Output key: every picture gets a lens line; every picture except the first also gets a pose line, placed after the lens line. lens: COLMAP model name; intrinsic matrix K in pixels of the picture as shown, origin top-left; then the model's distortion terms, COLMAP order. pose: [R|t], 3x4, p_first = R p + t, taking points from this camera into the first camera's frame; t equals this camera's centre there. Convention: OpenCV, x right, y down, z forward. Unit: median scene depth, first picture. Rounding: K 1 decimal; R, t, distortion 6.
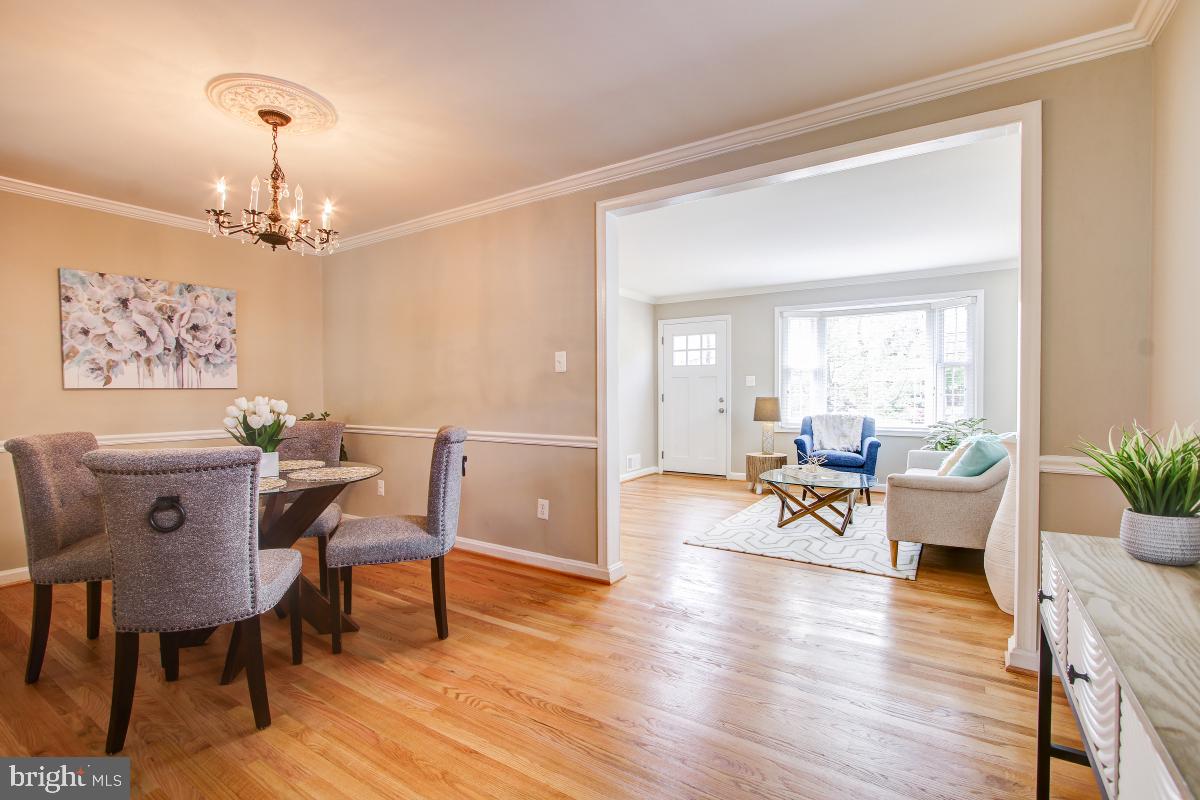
lens RADIAL K [[551.4, 0, 602.5], [0, 551.4, 401.5], [0, 0, 1]] dist [-0.018073, 0.000028]
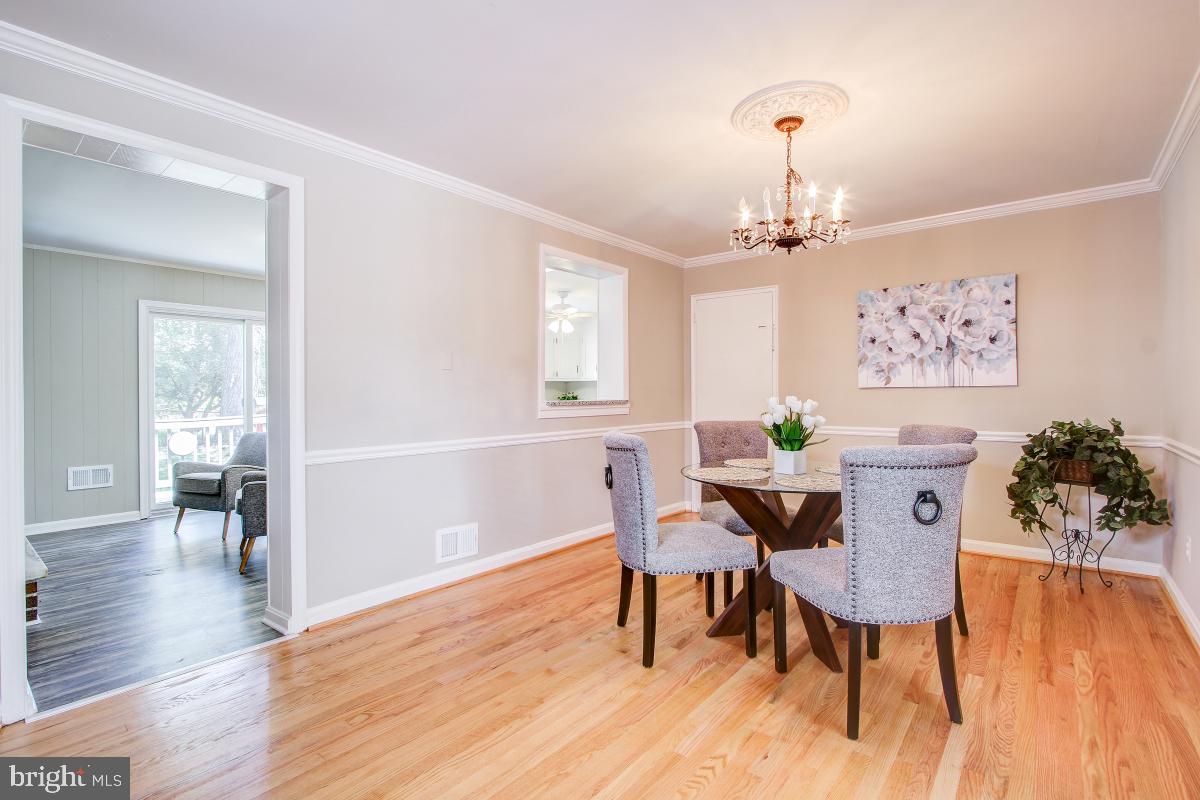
lens RADIAL K [[551.4, 0, 607.4], [0, 551.4, 396.7], [0, 0, 1]] dist [-0.018073, 0.000028]
pose [[-0.104634, 0.012078, -0.994437, 0.278834], [-0.009982, 0.999863, 0.013194, -0.012057], [0.994461, 0.011307, -0.104499, 0.469869]]
